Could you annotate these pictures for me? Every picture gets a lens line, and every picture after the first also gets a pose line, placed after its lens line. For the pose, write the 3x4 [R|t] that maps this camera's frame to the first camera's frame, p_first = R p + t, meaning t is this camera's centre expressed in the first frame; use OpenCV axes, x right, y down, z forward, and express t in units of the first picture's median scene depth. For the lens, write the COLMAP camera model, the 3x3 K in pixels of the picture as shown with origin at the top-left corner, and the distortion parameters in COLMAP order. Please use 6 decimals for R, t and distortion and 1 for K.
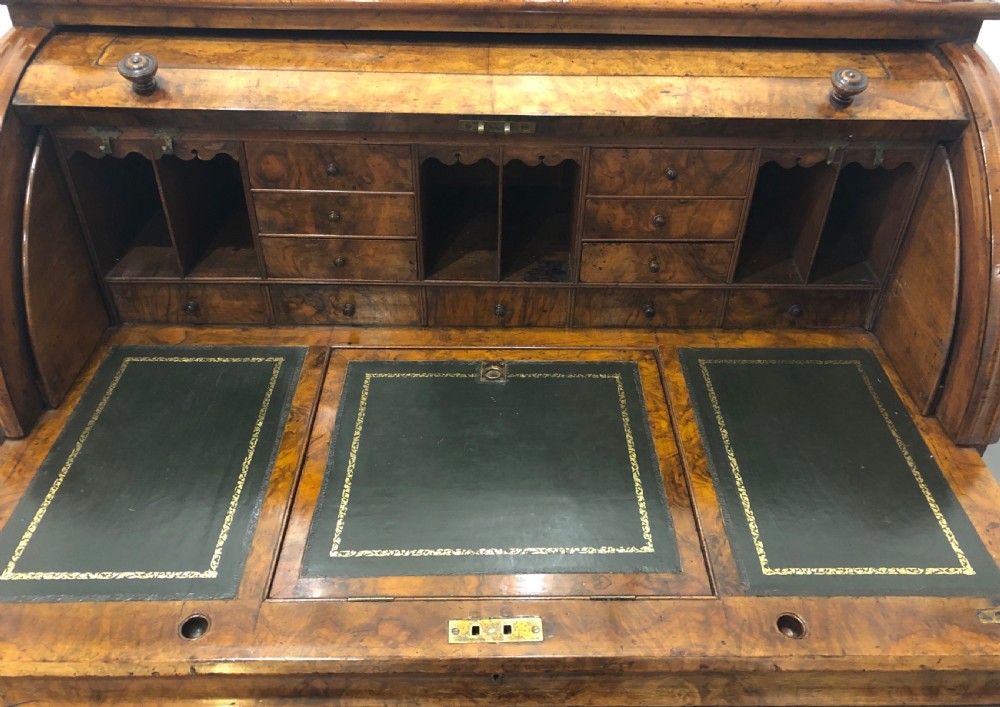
lens RADIAL K [[862.6, 0, 515.6], [0, 862.6, 342.2], [0, 0, 1]] dist [0.004434, 0.012774]
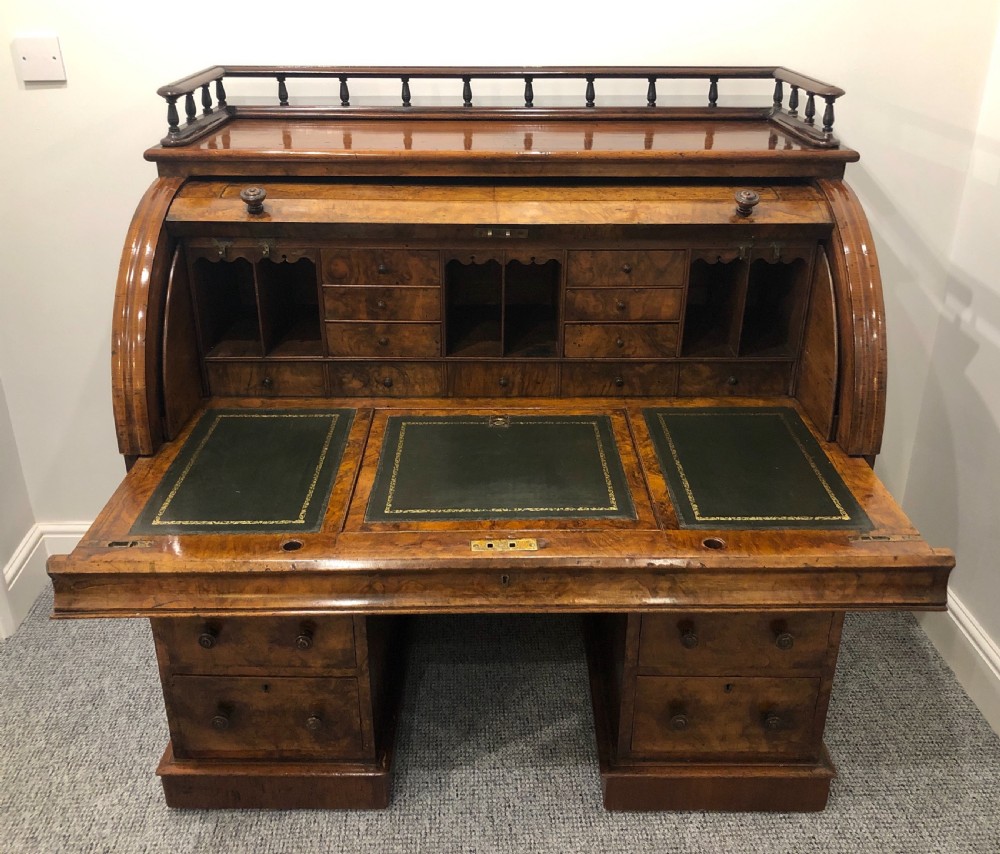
lens RADIAL K [[976.3, 0, 503.9], [0, 976.3, 406.3], [0, 0, 1]] dist [0.053224, -0.075724]
pose [[0.999855, -0.012625, -0.011401, -0.001586], [0.009858, 0.976236, -0.216485, 0.350157], [0.013863, 0.216342, 0.976219, -0.473632]]
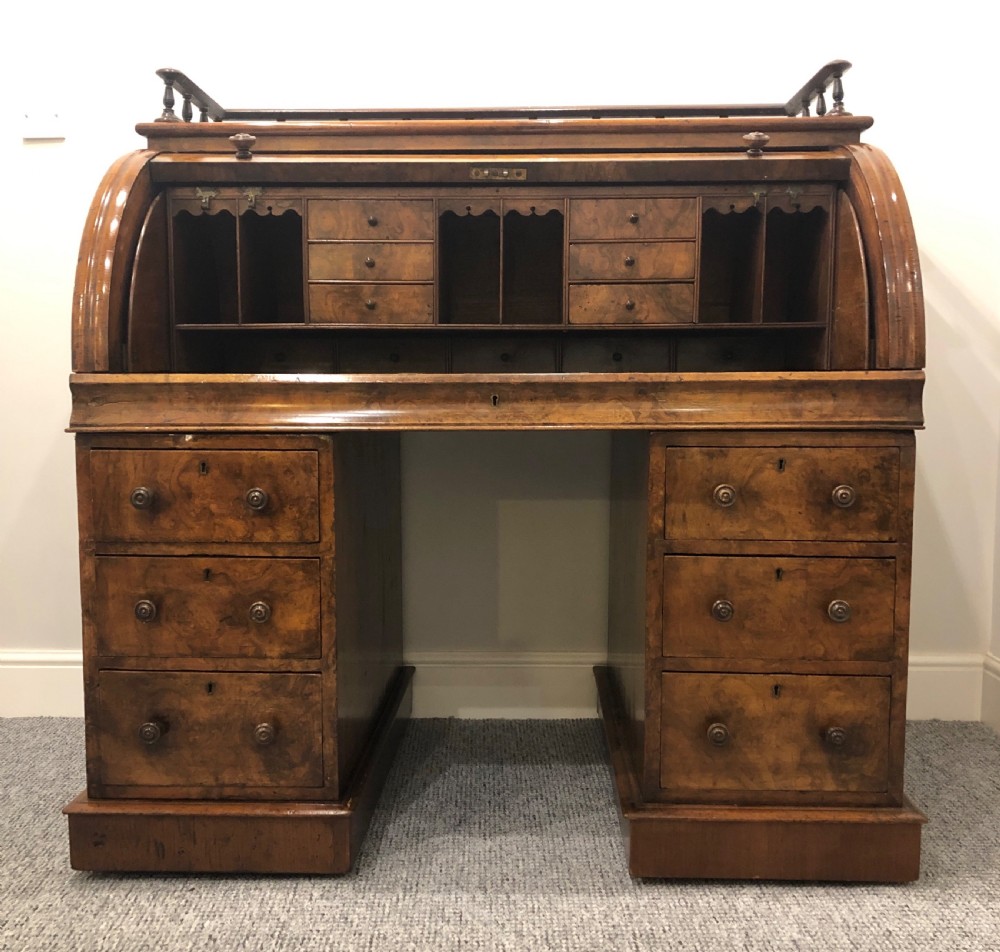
lens RADIAL K [[1140.6, 0, 500.0], [0, 1140.6, 476.0], [0, 0, 1]] dist [0.070088, -0.119115]
pose [[0.999171, -0.017495, -0.036755, 0.036021], [-0.004483, 0.850149, -0.526523, 1.015462], [0.040459, 0.526251, 0.849366, -0.253259]]
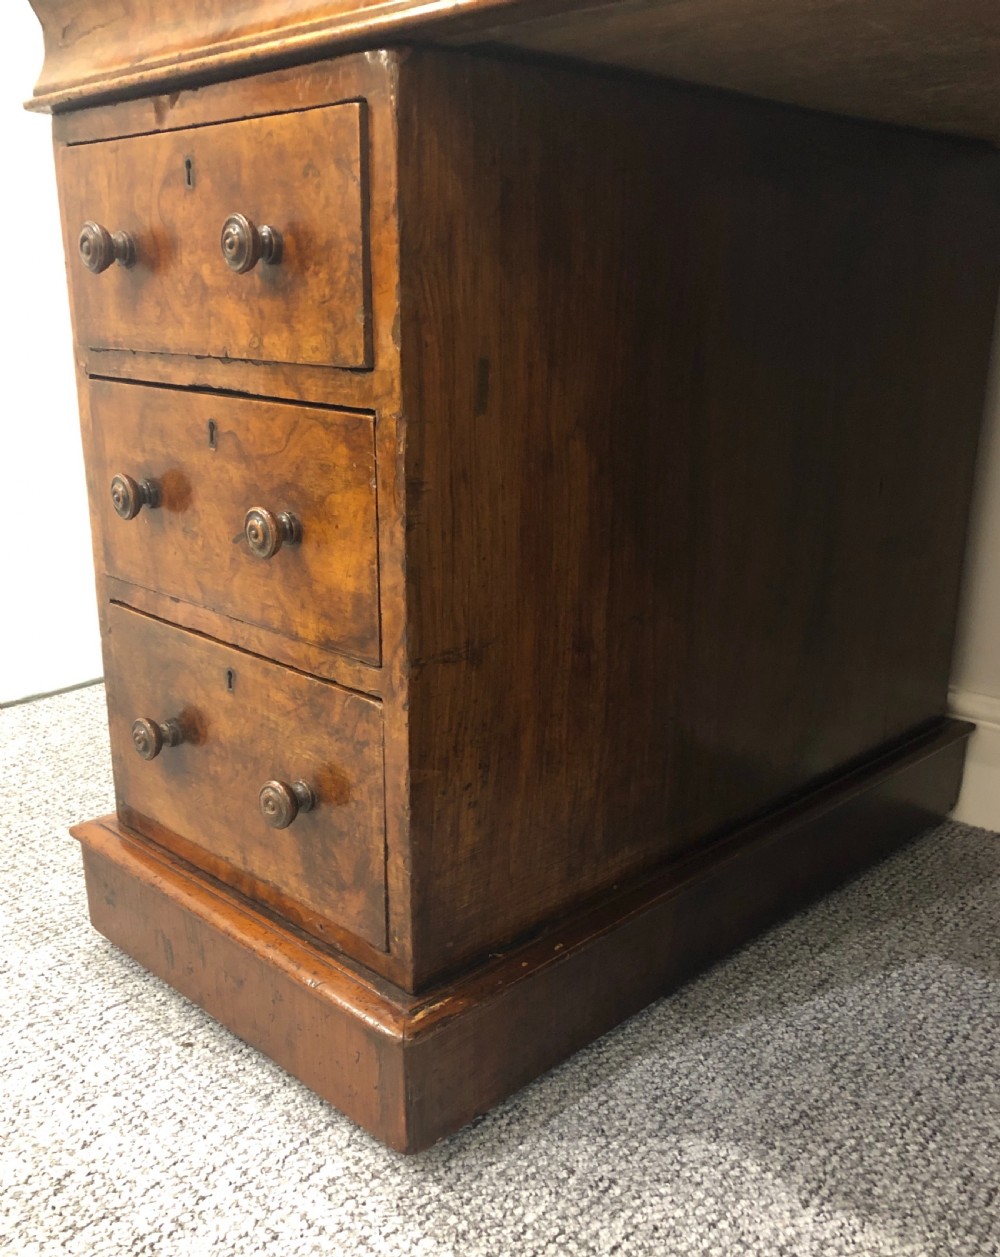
lens RADIAL K [[1183.5, 0, 488.1], [0, 1183.5, 678.3], [0, 0, 1]] dist [0.073193, -0.093005]
pose [[0.710725, 0.199955, -0.674454, 0.216437], [-0.419546, 0.890064, -0.178232, 0.513703], [0.564669, 0.409639, 0.716481, 0.738279]]
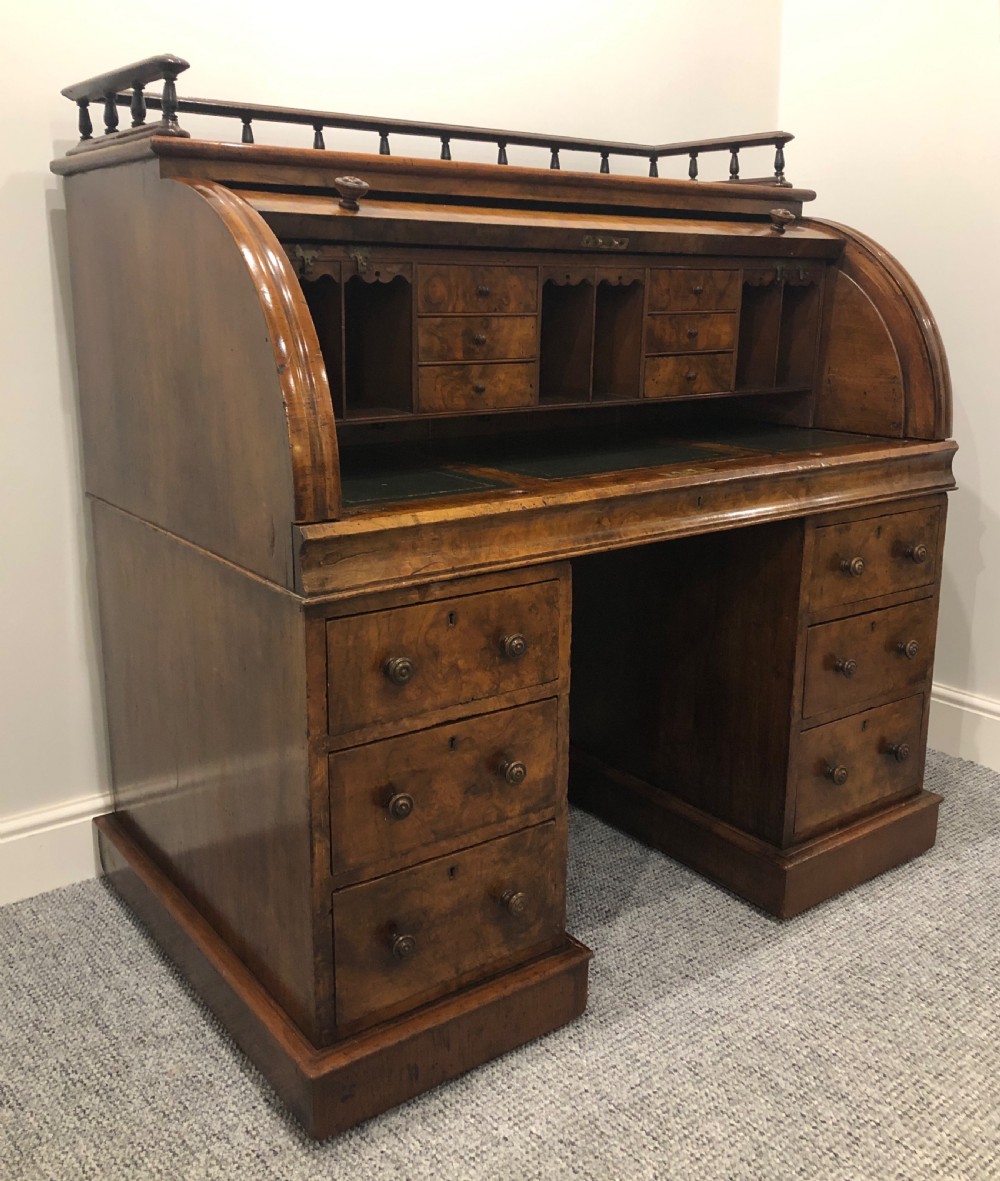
lens RADIAL K [[1142.9, 0, 513.1], [0, 1142.9, 535.8], [0, 0, 1]] dist [0.095648, -0.228989]
pose [[0.801839, -0.140231, 0.580852, -1.064734], [0.365751, 0.883882, -0.291512, 0.516761], [-0.472525, 0.446193, 0.760021, -0.005499]]
